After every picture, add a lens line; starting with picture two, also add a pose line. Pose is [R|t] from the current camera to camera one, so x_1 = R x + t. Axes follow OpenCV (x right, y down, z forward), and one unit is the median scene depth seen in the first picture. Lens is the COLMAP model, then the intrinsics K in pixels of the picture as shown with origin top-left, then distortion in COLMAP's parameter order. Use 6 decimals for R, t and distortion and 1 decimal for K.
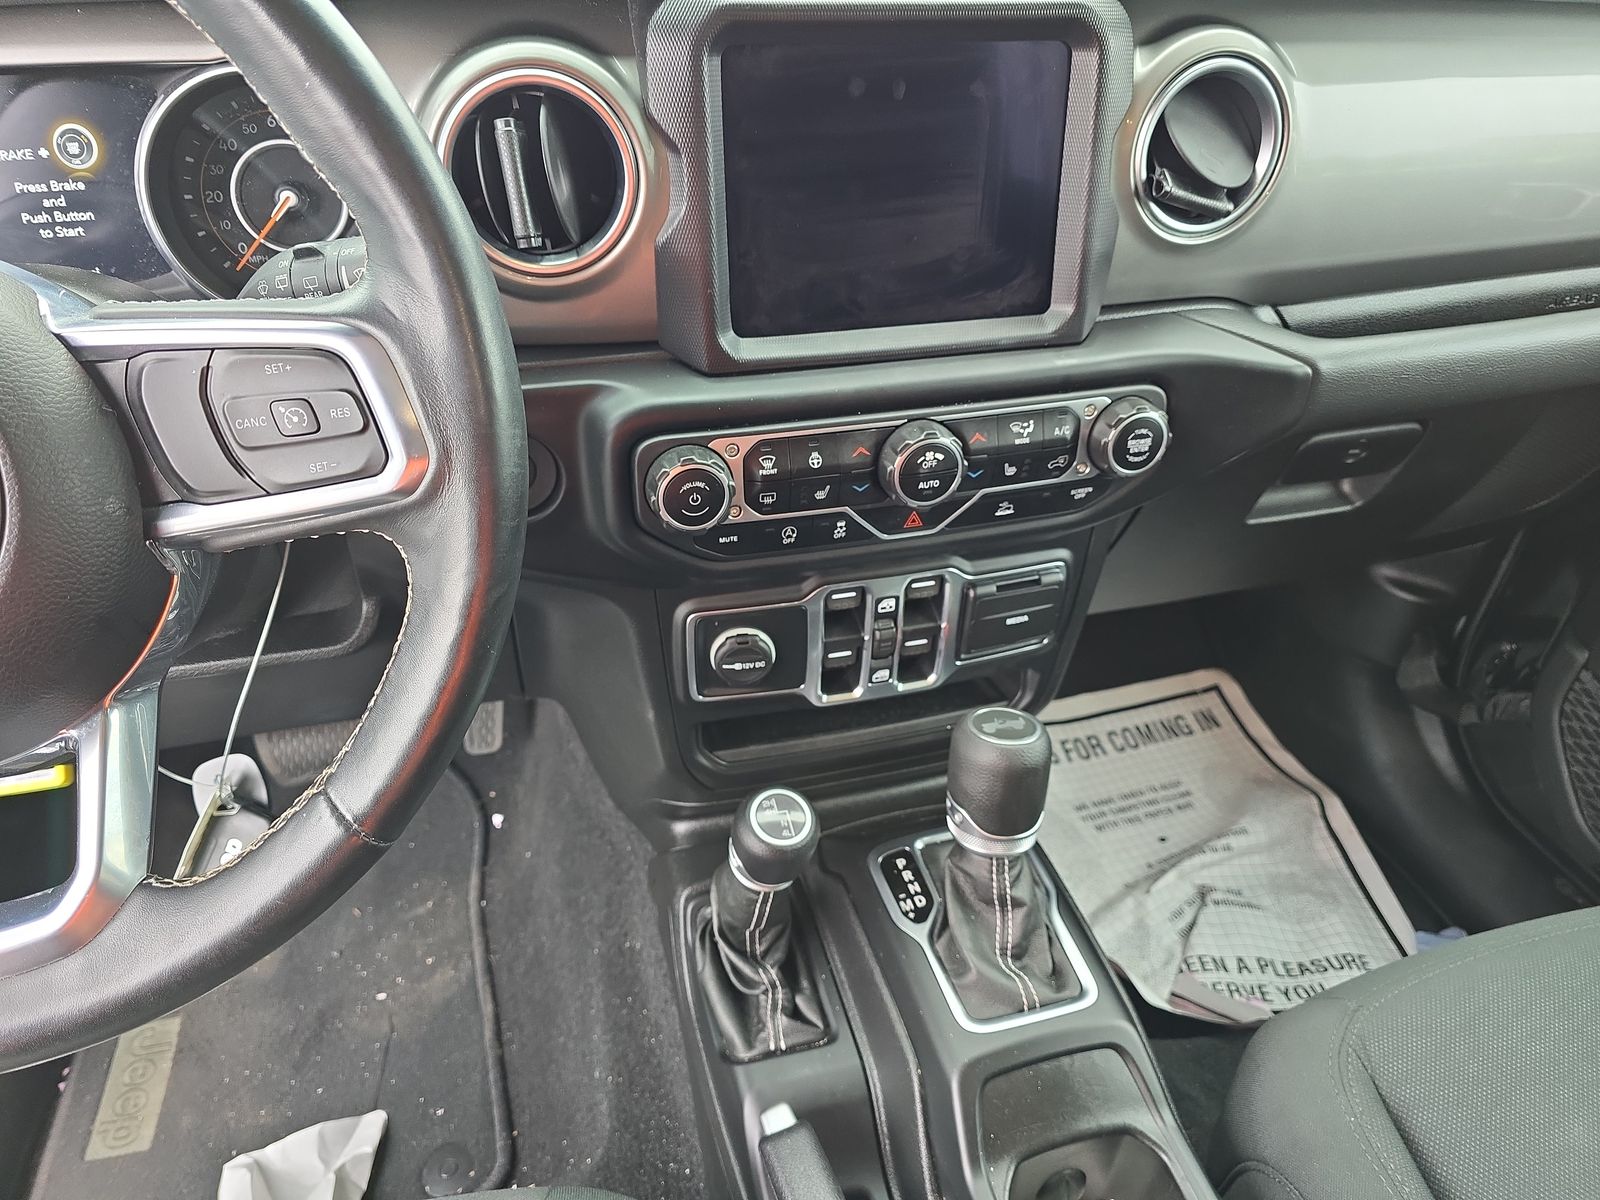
lens RADIAL K [[1075.5, 0, 738.6], [0, 1075.5, 598.9], [0, 0, 1]] dist [0.033837, -0.047344]
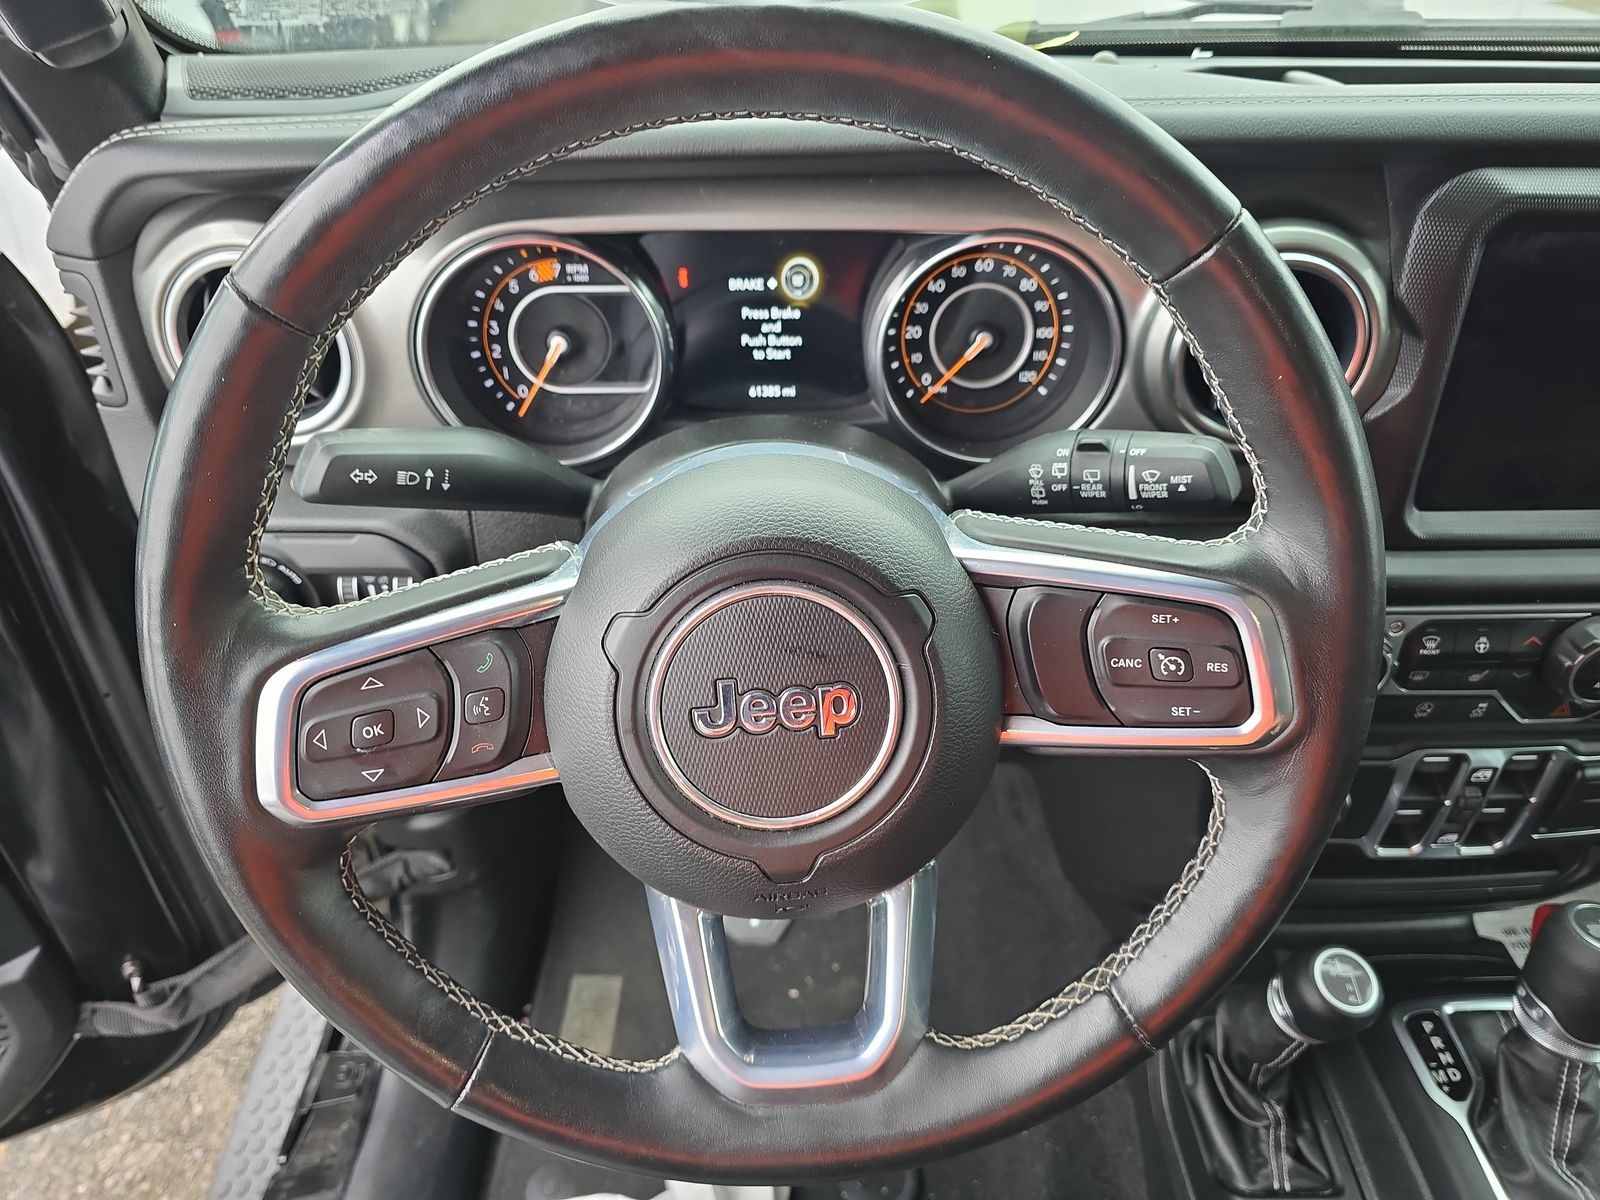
lens RADIAL K [[1075.5, 0, 738.6], [0, 1075.5, 598.9], [0, 0, 1]] dist [0.033837, -0.047344]
pose [[0.966643, 0.135810, -0.217158, -0.309782], [-0.124416, 0.990074, 0.065372, -0.128200], [0.223881, -0.036174, 0.973945, -0.066071]]
